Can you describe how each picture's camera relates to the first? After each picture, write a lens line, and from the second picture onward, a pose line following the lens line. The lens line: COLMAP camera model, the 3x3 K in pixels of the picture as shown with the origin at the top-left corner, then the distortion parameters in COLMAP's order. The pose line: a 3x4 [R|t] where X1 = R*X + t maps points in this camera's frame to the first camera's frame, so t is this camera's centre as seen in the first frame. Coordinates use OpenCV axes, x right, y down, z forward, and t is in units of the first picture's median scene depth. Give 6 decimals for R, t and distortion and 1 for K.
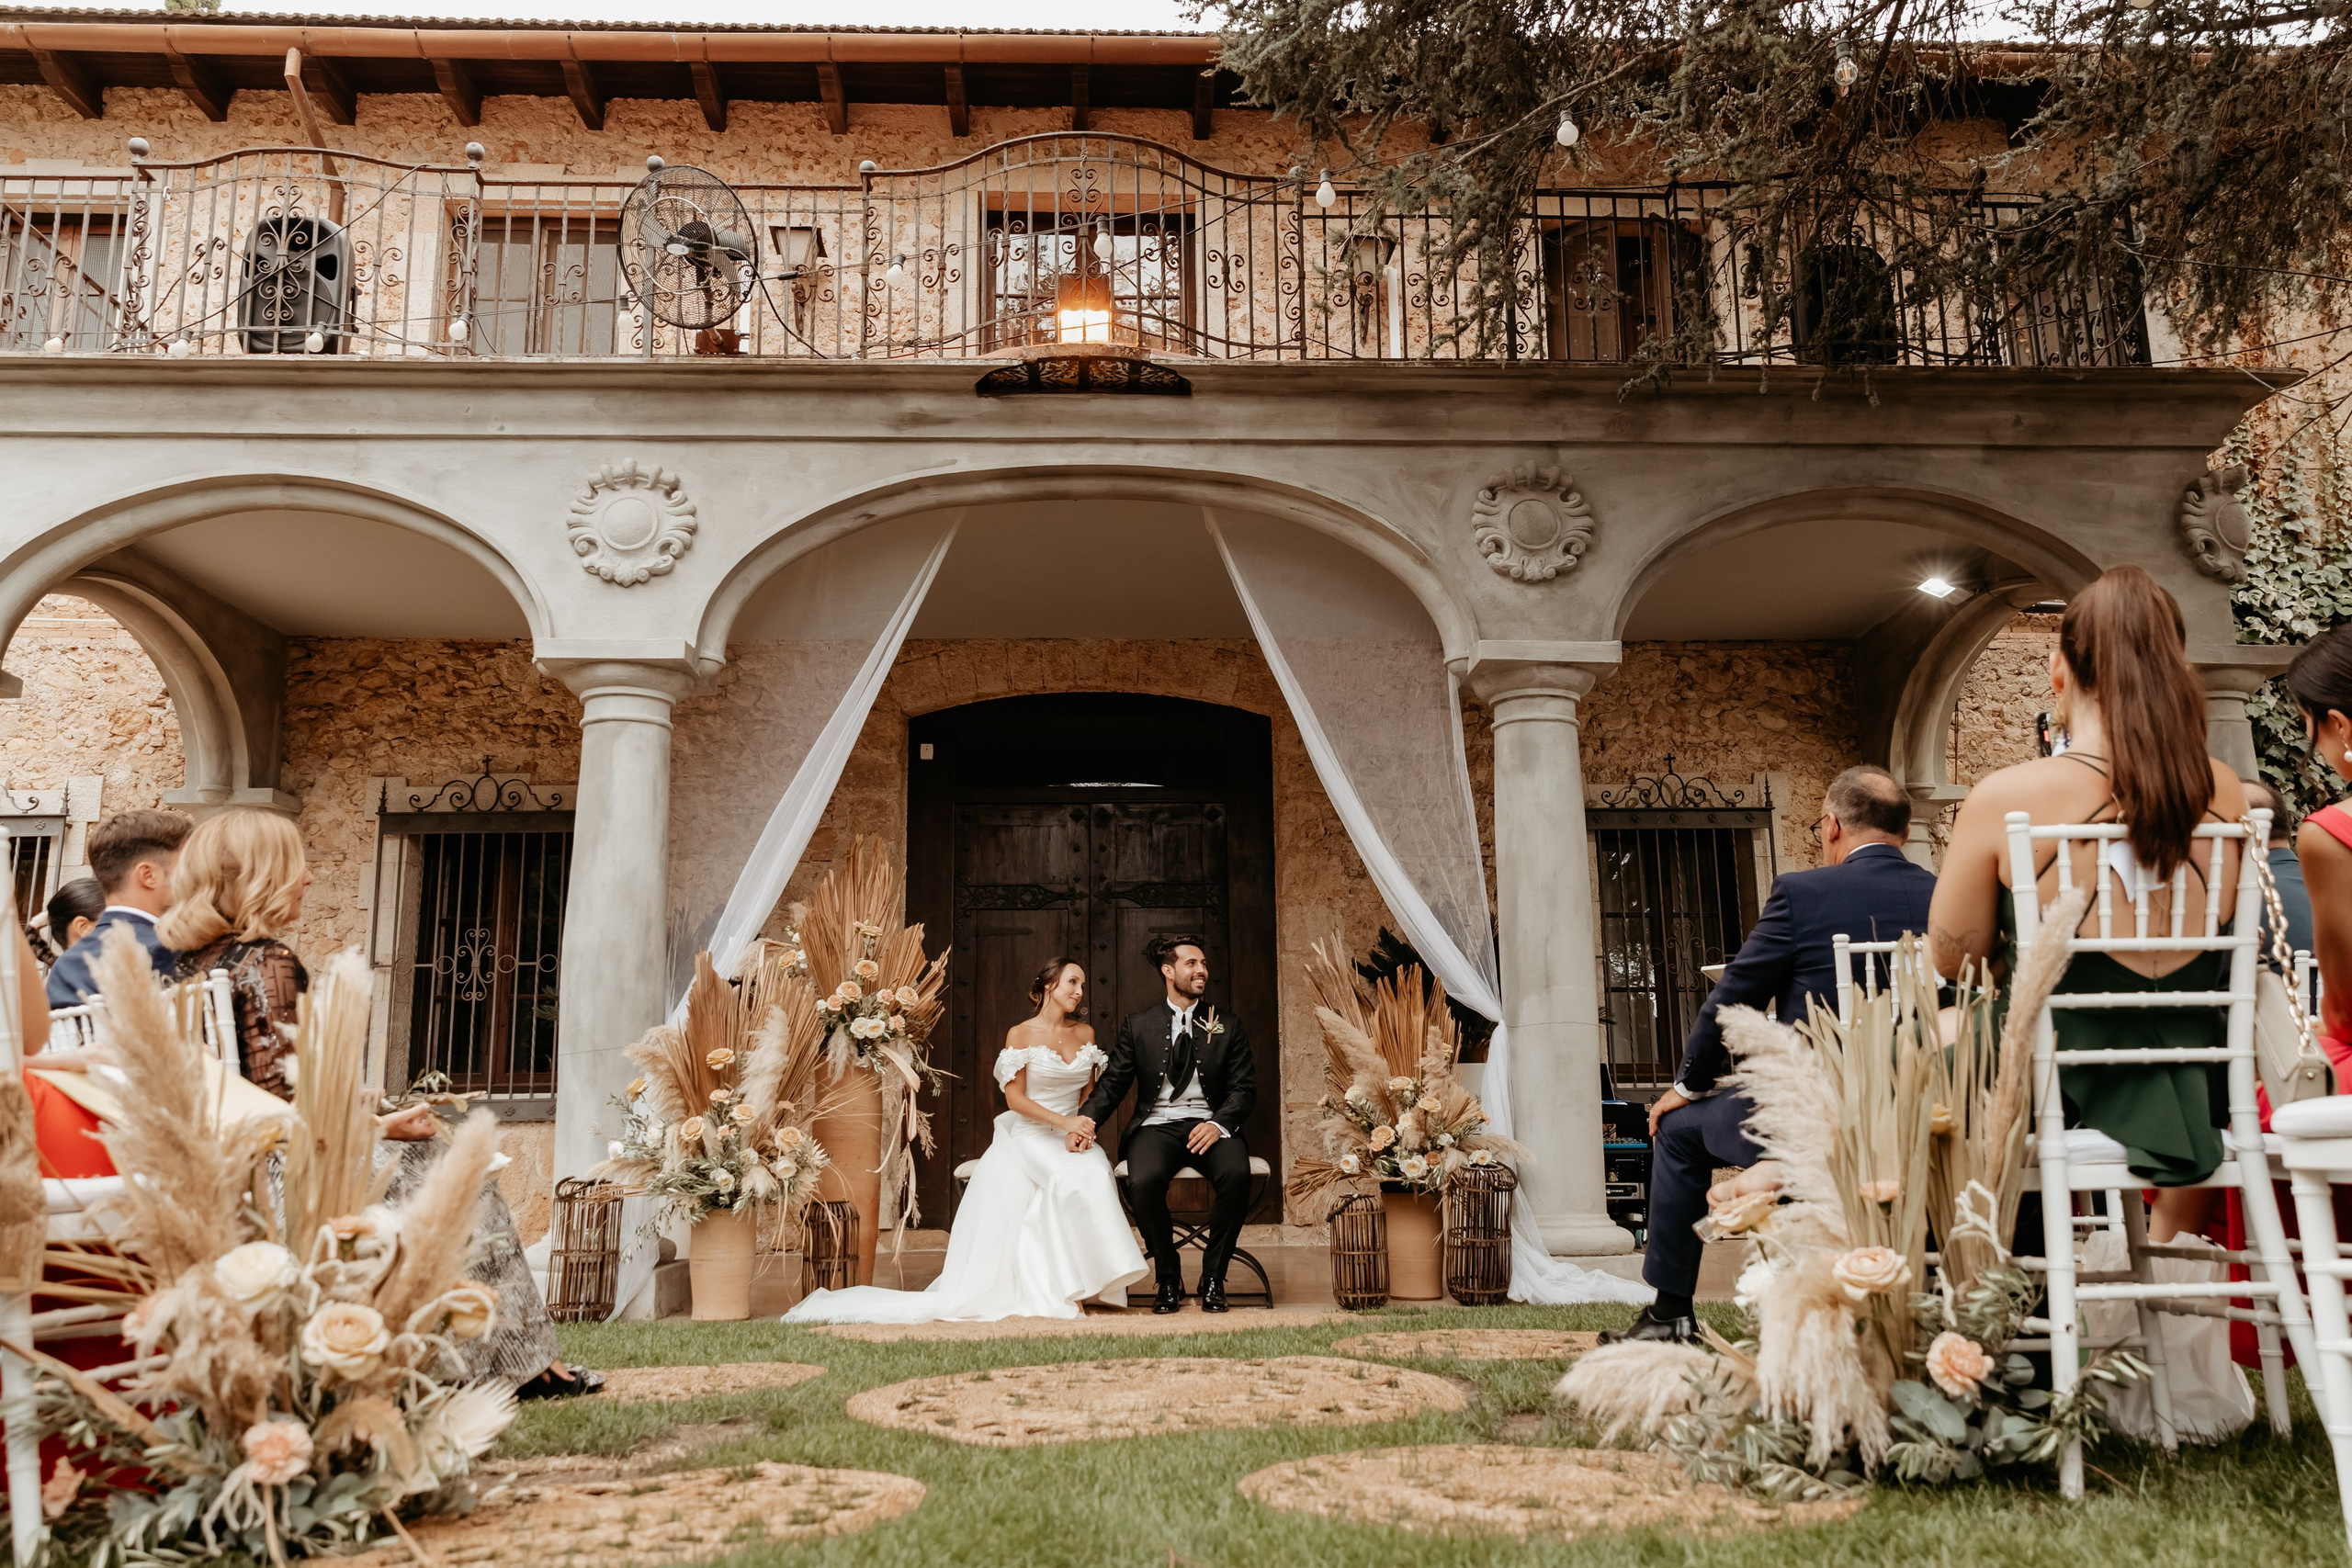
lens RADIAL K [[1607.4, 0, 1143.8], [0, 1607.4, 791.9], [0, 0, 1]] dist [0.007726, 0.003751]
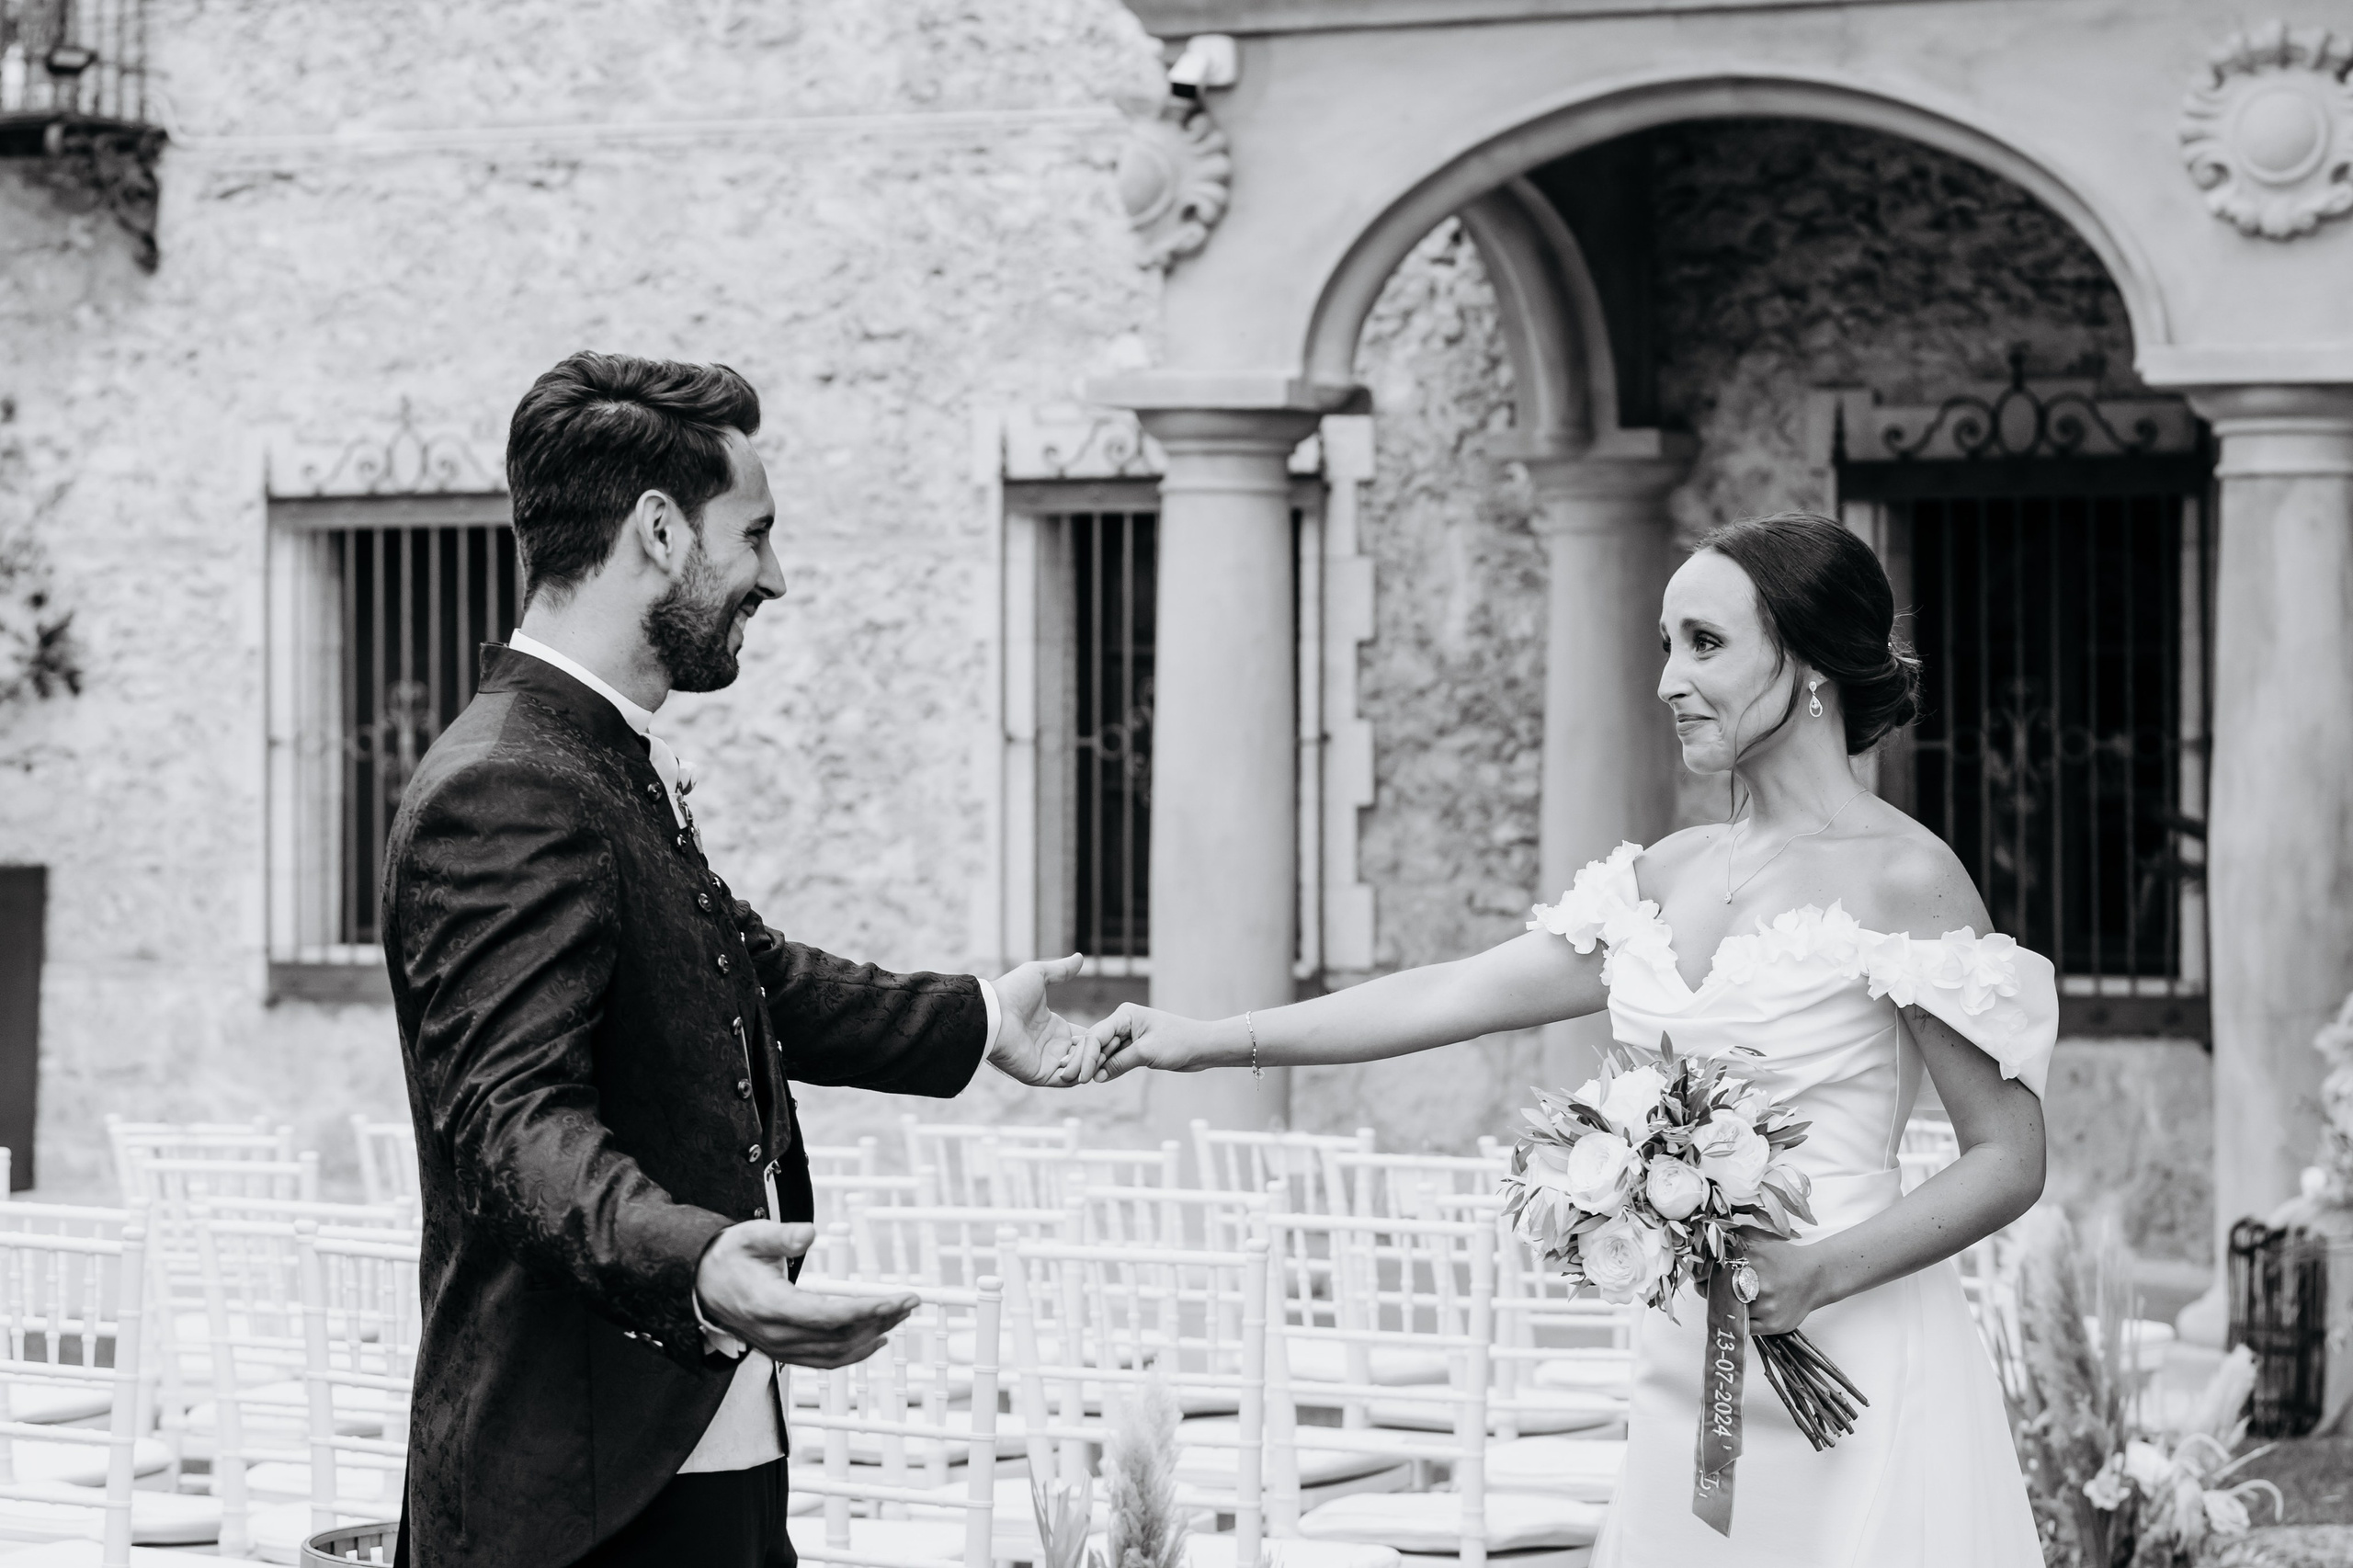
lens RADIAL K [[5704.7, 0, 1176.5], [0, 5704.7, 784.0], [0, 0, 1]] dist [-0.085826, 0.656453]
pose [[0.884520, 0.025162, -0.465823, 0.293959], [0.082000, 0.974611, 0.208349, -0.391402], [0.459239, -0.222486, 0.860000, -1.012078]]
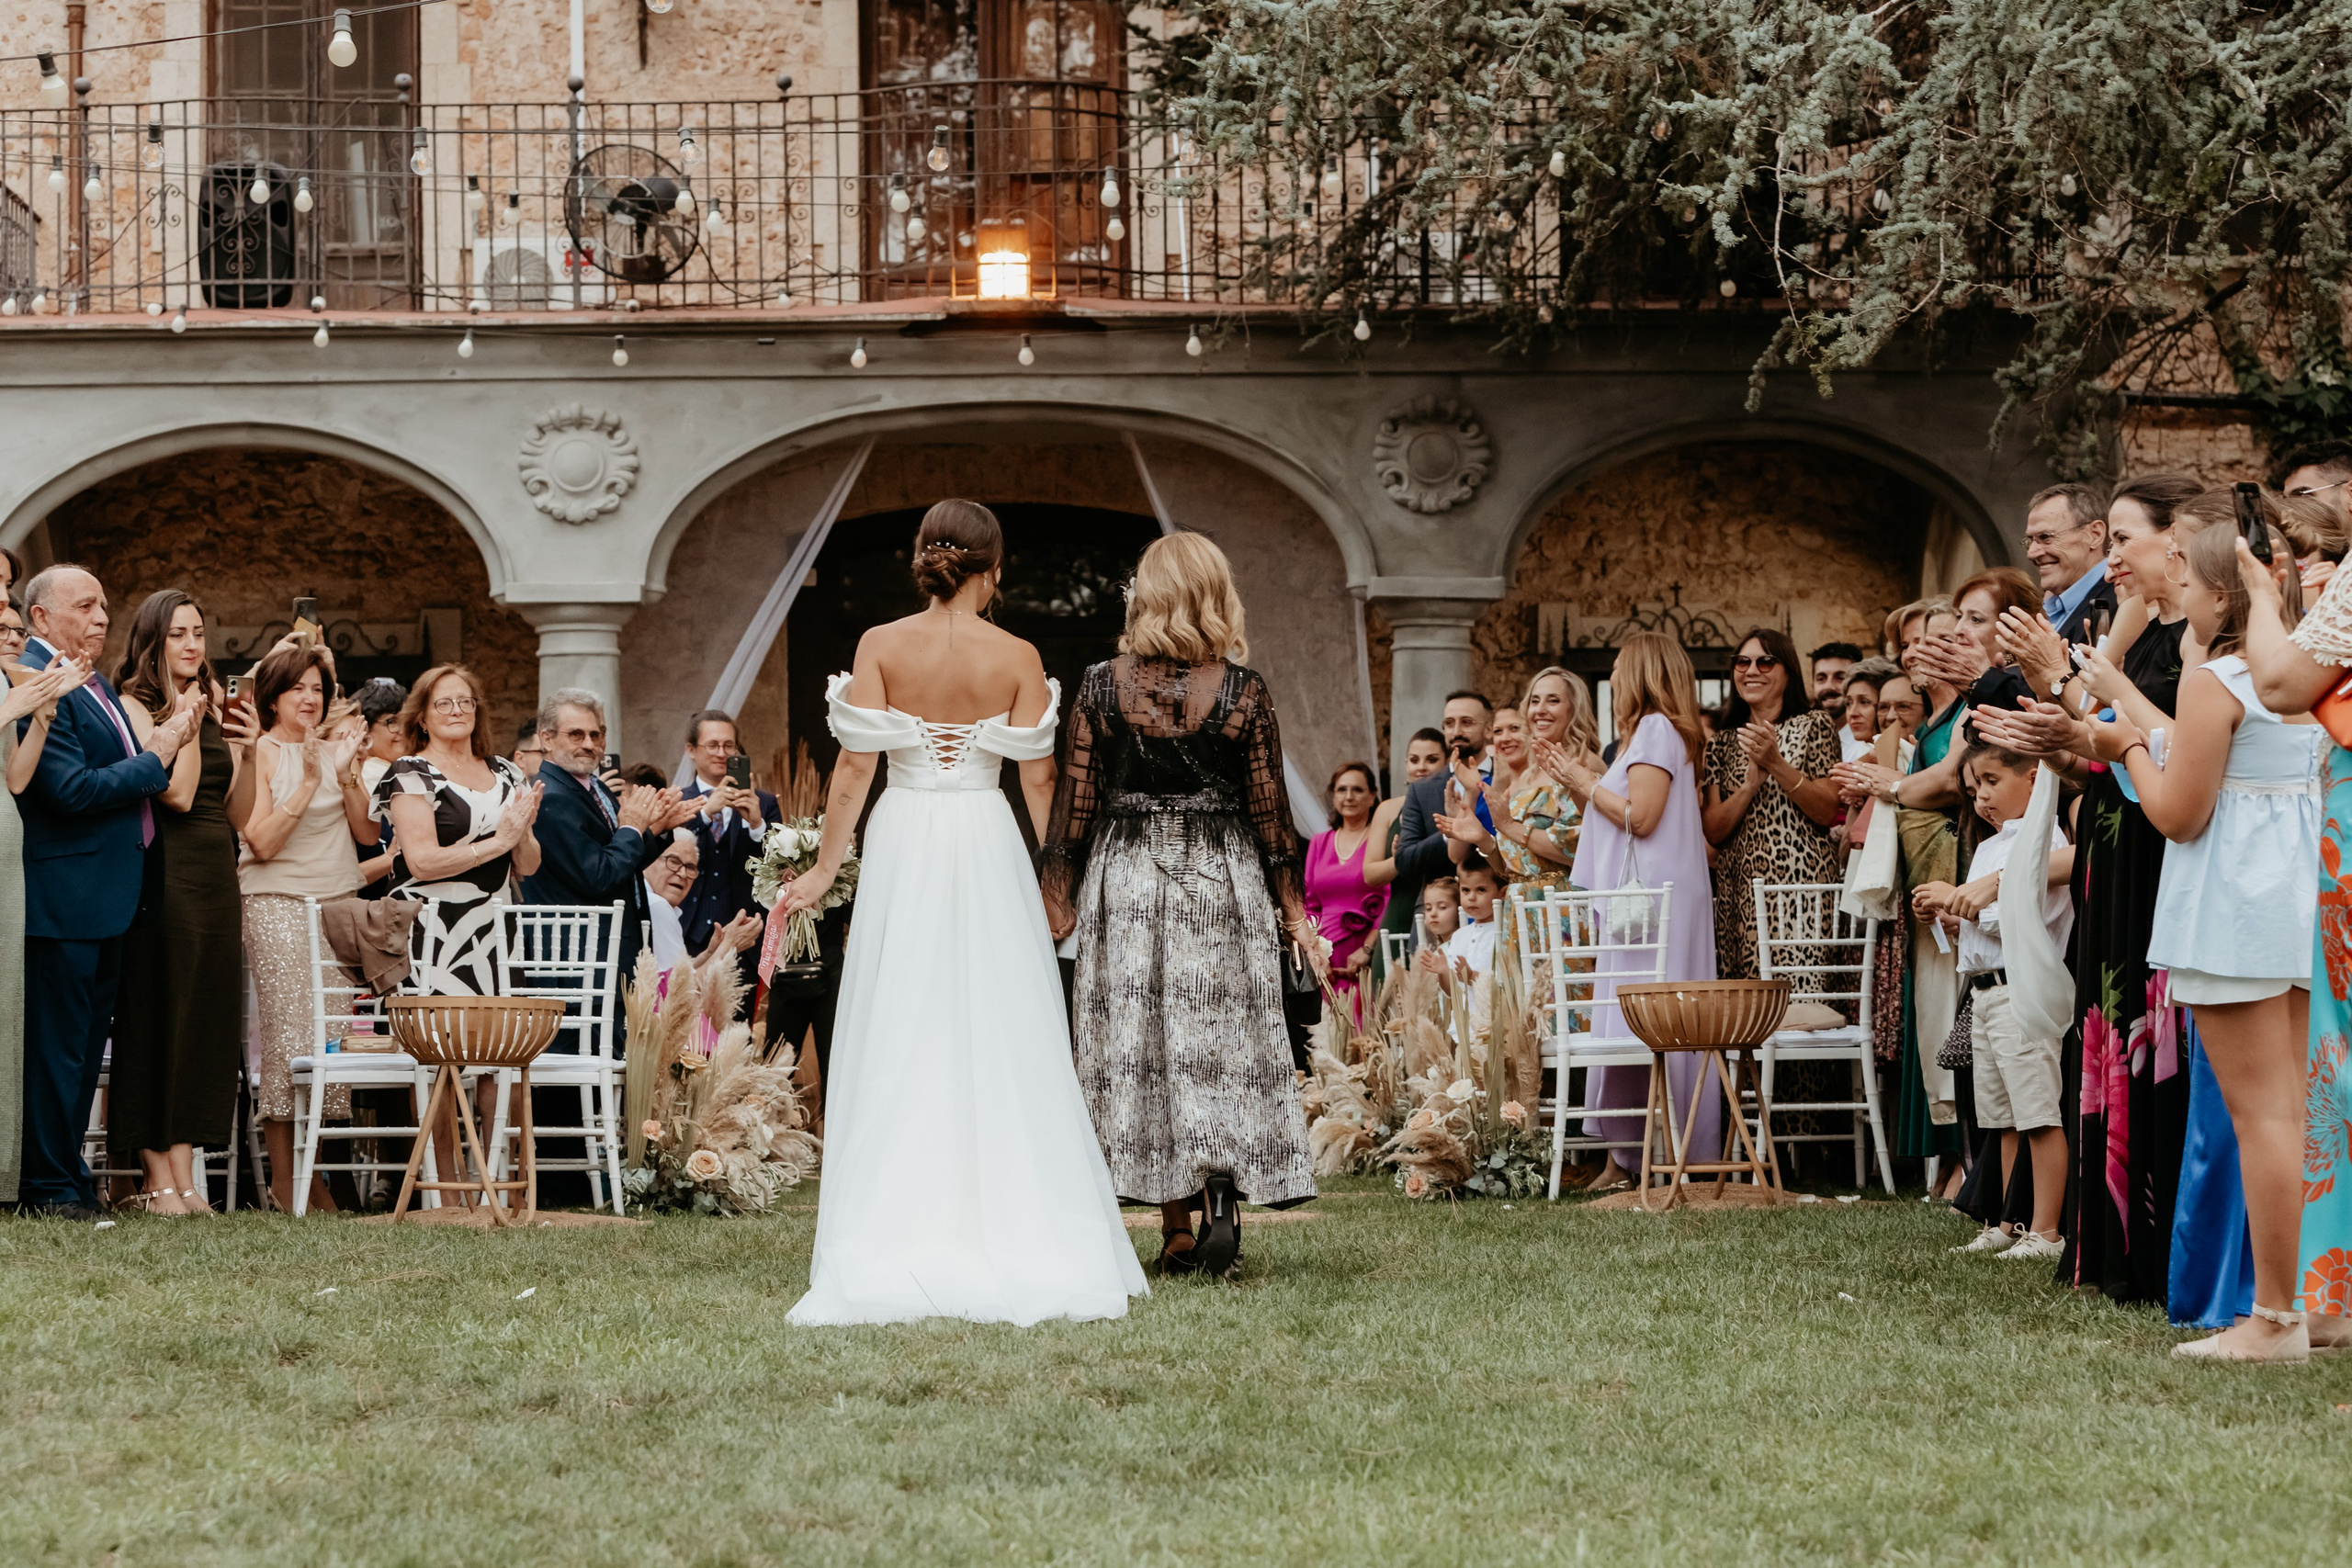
lens RADIAL K [[4827.1, 0, 1176.0], [0, 4827.1, 784.0], [0, 0, 1]] dist [0.011940, 0.044570]
pose [[0.999834, 0.001178, 0.018194, 0.018031], [-0.004369, 0.984321, 0.176330, -0.508830], [-0.017701, -0.176380, 0.984163, -2.125325]]
